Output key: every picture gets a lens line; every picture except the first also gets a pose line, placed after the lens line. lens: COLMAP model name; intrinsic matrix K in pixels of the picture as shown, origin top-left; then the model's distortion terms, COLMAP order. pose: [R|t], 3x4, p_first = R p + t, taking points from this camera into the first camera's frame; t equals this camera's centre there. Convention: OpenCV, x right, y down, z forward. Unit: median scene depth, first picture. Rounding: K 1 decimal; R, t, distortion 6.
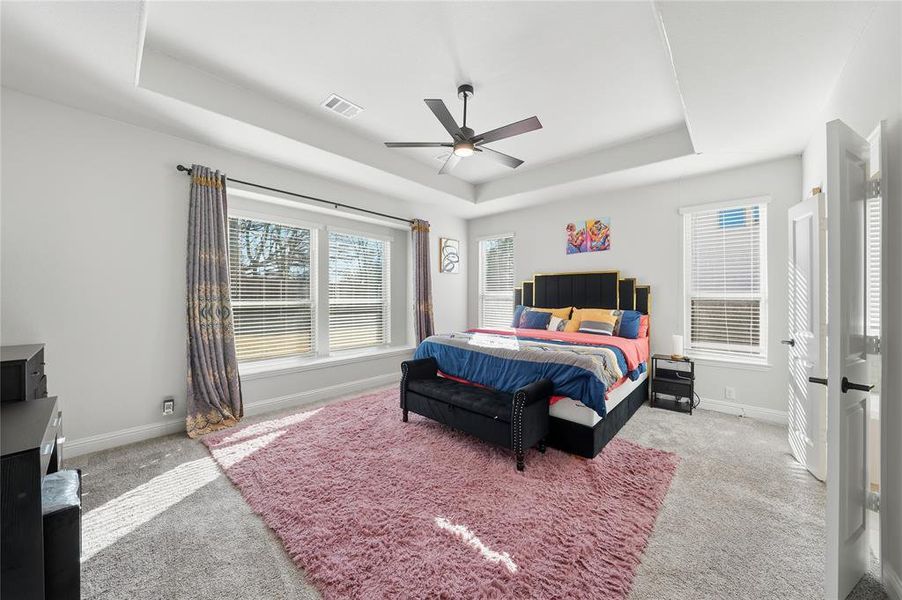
lens RADIAL K [[314.9, 0, 454.7], [0, 314.9, 297.9], [0, 0, 1]] dist [-0.019888, 0.003010]
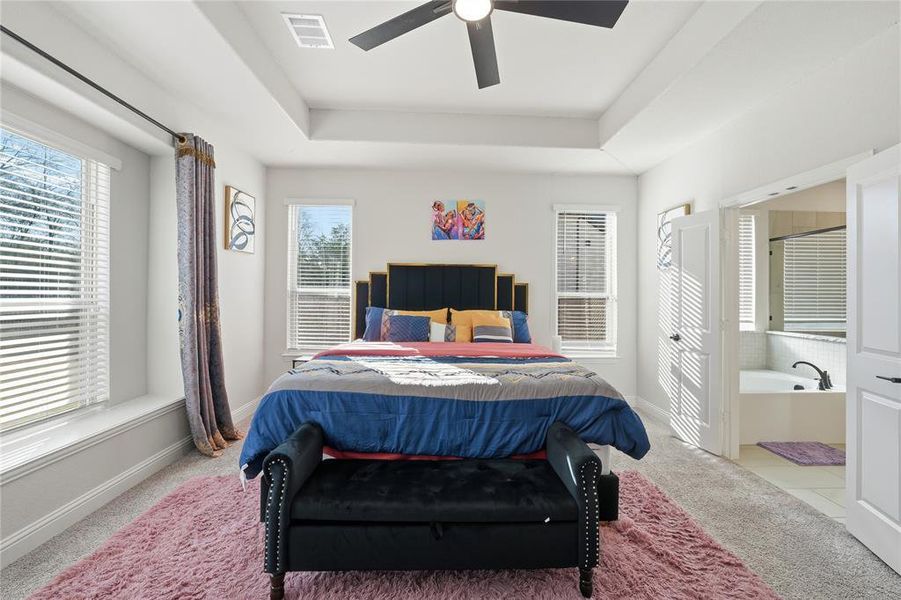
lens RADIAL K [[353.1, 0, 454.2], [0, 353.1, 292.0], [0, 0, 1]] dist [-0.019296, 0.005331]
pose [[0.723098, 0.007983, 0.690700, -0.219421], [-0.003339, 0.999962, -0.008061, -0.003953], [-0.690738, 0.003523, 0.723097, 0.363966]]
